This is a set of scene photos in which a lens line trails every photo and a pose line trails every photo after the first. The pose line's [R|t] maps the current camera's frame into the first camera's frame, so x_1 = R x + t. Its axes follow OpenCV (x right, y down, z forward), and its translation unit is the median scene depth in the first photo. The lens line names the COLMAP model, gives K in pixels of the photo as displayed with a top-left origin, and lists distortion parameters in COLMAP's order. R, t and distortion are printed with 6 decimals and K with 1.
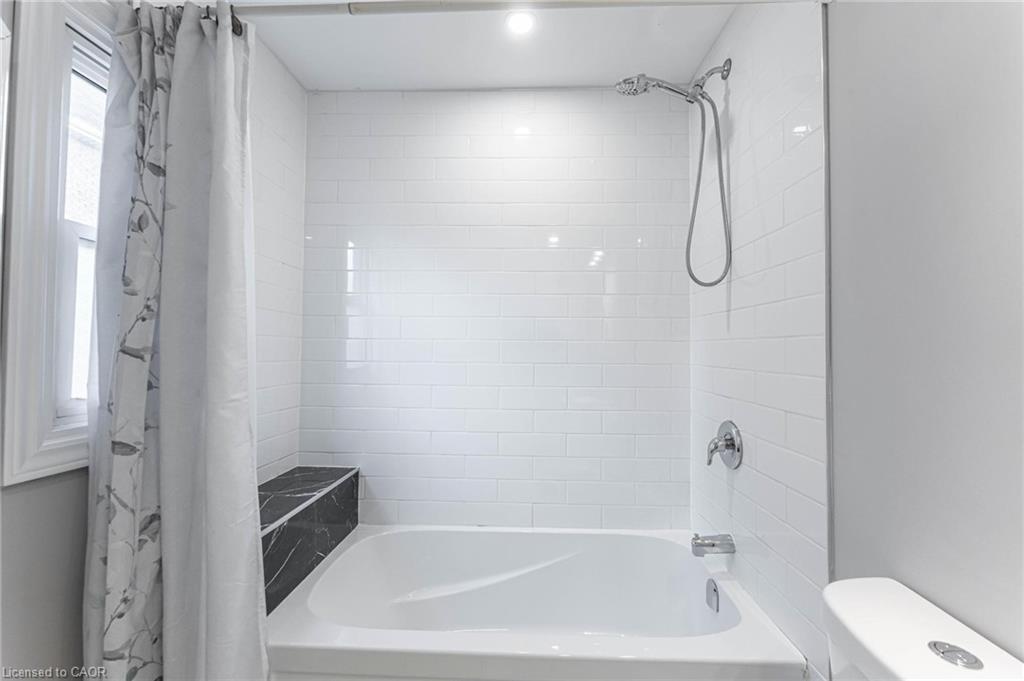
lens RADIAL K [[403.4, 0, 512.0], [0, 403.4, 340.5], [0, 0, 1]] dist [-0.012426, -0.000268]
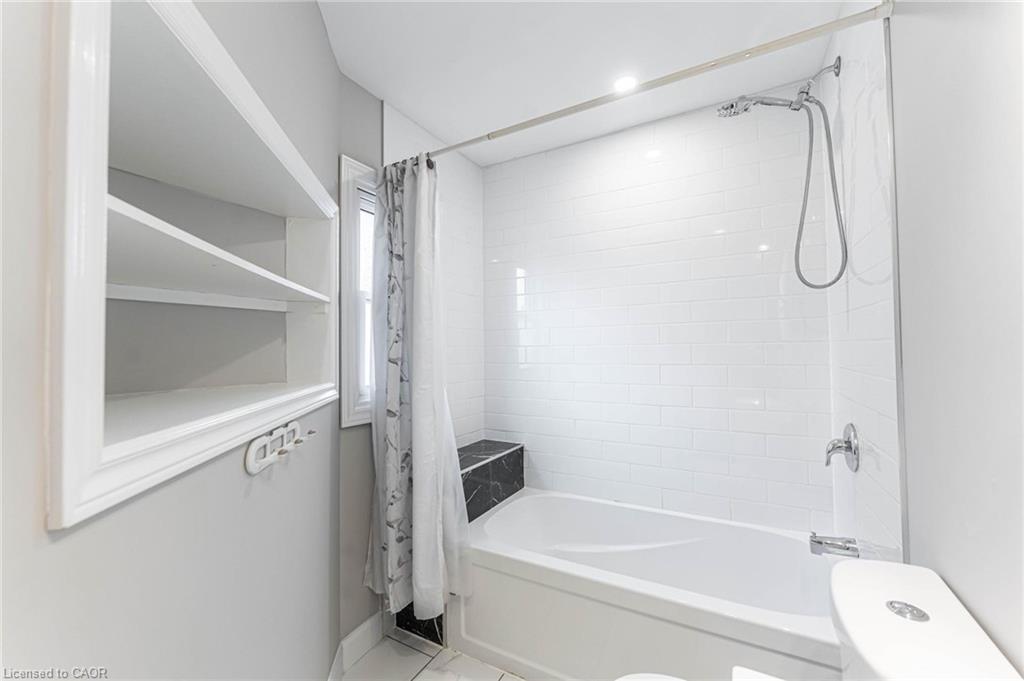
lens RADIAL K [[412.2, 0, 508.4], [0, 412.2, 341.4], [0, 0, 1]] dist [0.000960, -0.000045]
pose [[0.885425, -0.036585, -0.463340, 0.292316], [0.040900, 0.999163, -0.000734, -0.038493], [0.462979, -0.018301, 0.886180, -0.312520]]
